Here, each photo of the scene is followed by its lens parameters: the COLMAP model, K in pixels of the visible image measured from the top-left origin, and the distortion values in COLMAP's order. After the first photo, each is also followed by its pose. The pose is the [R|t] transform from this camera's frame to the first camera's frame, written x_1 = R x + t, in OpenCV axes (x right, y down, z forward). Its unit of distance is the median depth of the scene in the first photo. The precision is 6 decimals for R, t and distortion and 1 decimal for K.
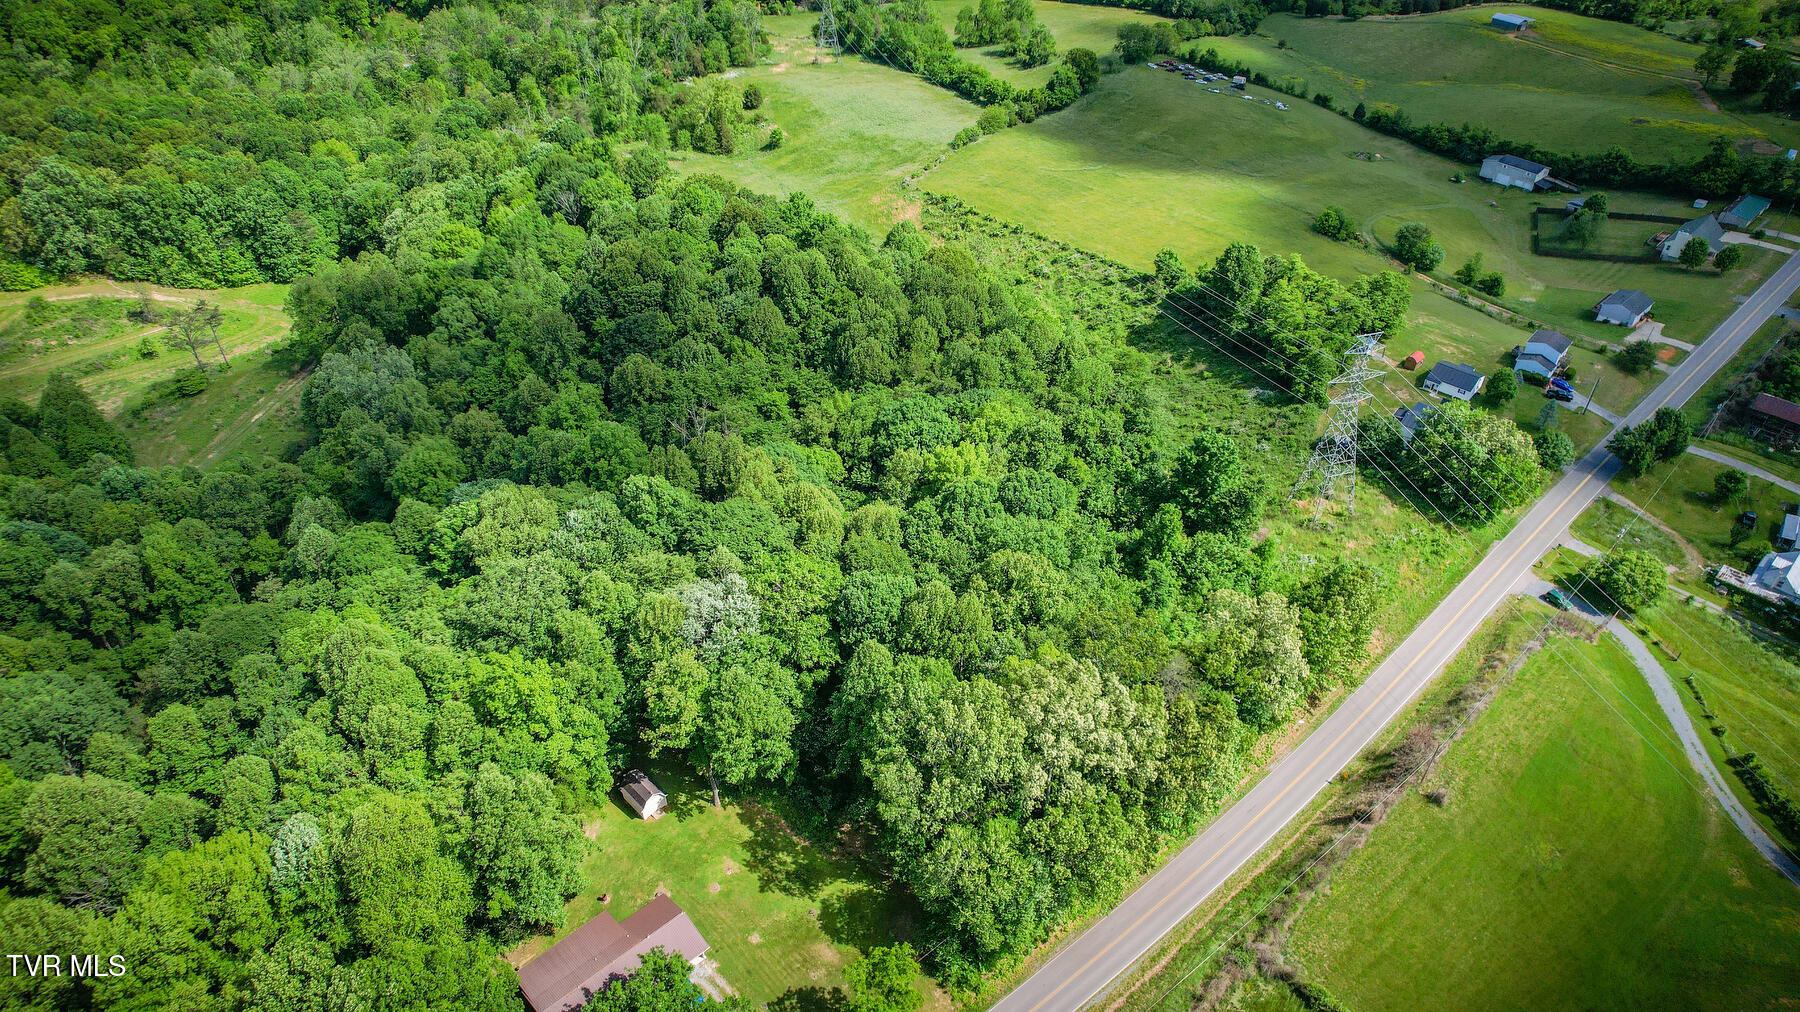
lens RADIAL K [[1151.2, 0, 900.2], [0, 1151.2, 508.5], [0, 0, 1]] dist [-0.080130, 0.075733]
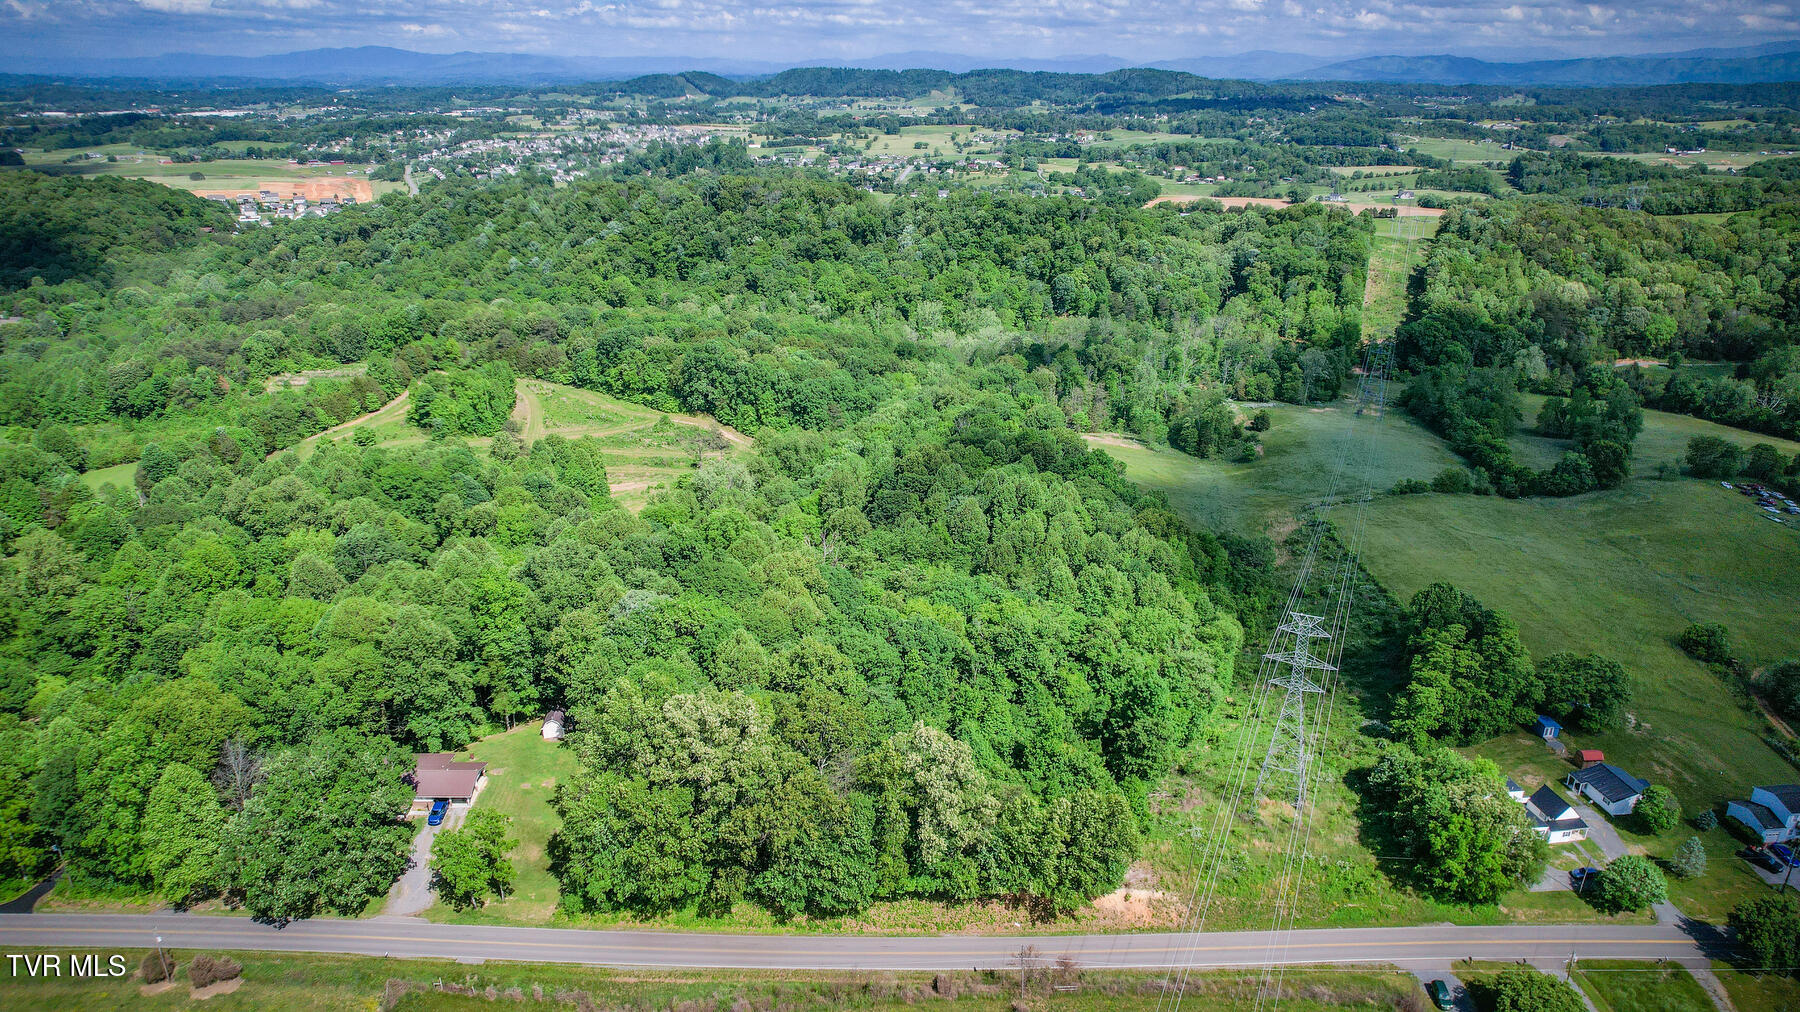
lens RADIAL K [[1151.2, 0, 900.2], [0, 1151.2, 508.5], [0, 0, 1]] dist [-0.080130, 0.075733]
pose [[0.758361, 0.240050, -0.606023, 0.387108], [-0.411790, 0.897133, -0.159942, 0.032555], [0.505290, 0.370848, 0.779201, 0.028892]]
